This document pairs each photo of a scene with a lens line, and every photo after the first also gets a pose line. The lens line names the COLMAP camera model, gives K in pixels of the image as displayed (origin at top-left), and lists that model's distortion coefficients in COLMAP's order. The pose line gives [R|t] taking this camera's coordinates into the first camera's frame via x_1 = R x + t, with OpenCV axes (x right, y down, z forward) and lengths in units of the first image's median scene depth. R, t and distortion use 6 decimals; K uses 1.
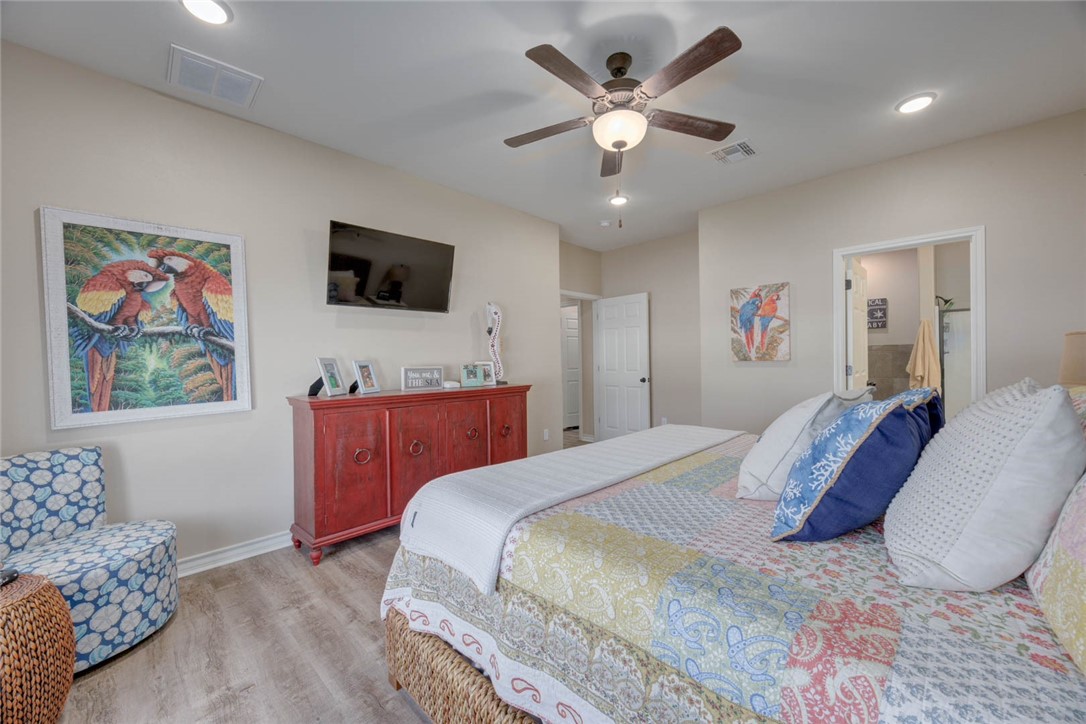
lens RADIAL K [[425.2, 0, 546.1], [0, 425.2, 361.4], [0, 0, 1]] dist [0.001928, 0.000449]
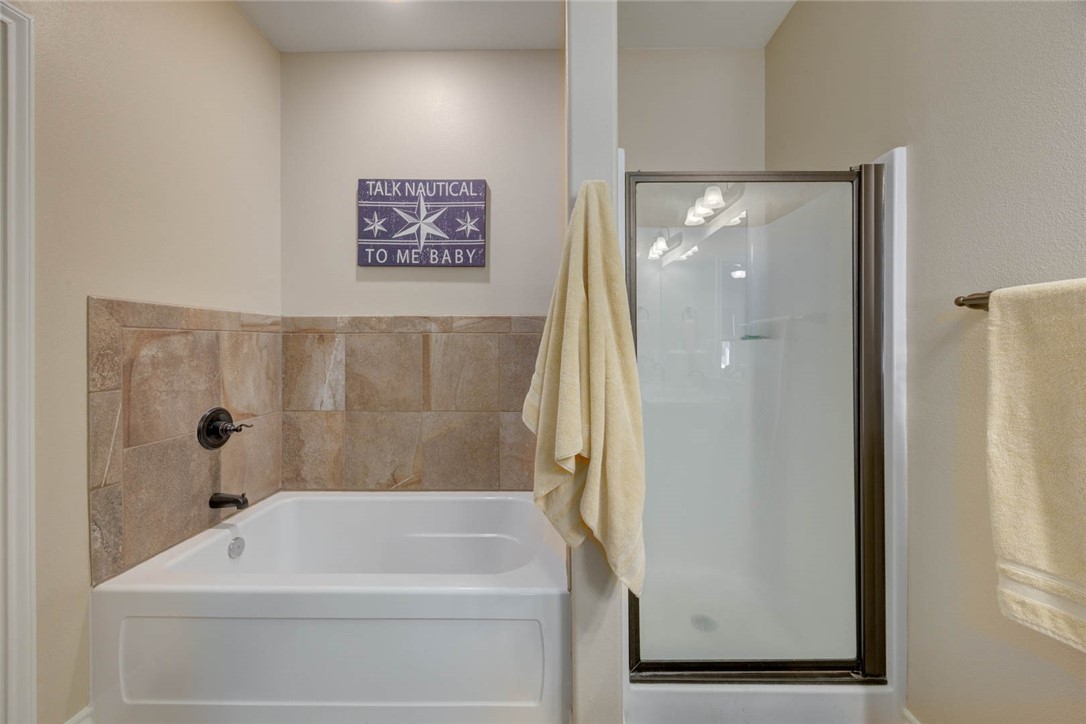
lens RADIAL K [[425.2, 0, 545.6], [0, 425.2, 352.0], [0, 0, 1]] dist [0.001928, 0.000449]
pose [[0.748018, 0.009435, 0.663611, 0.606771], [-0.011257, 0.999935, -0.001529, -0.010088], [-0.663583, -0.006326, 0.748076, 0.709234]]
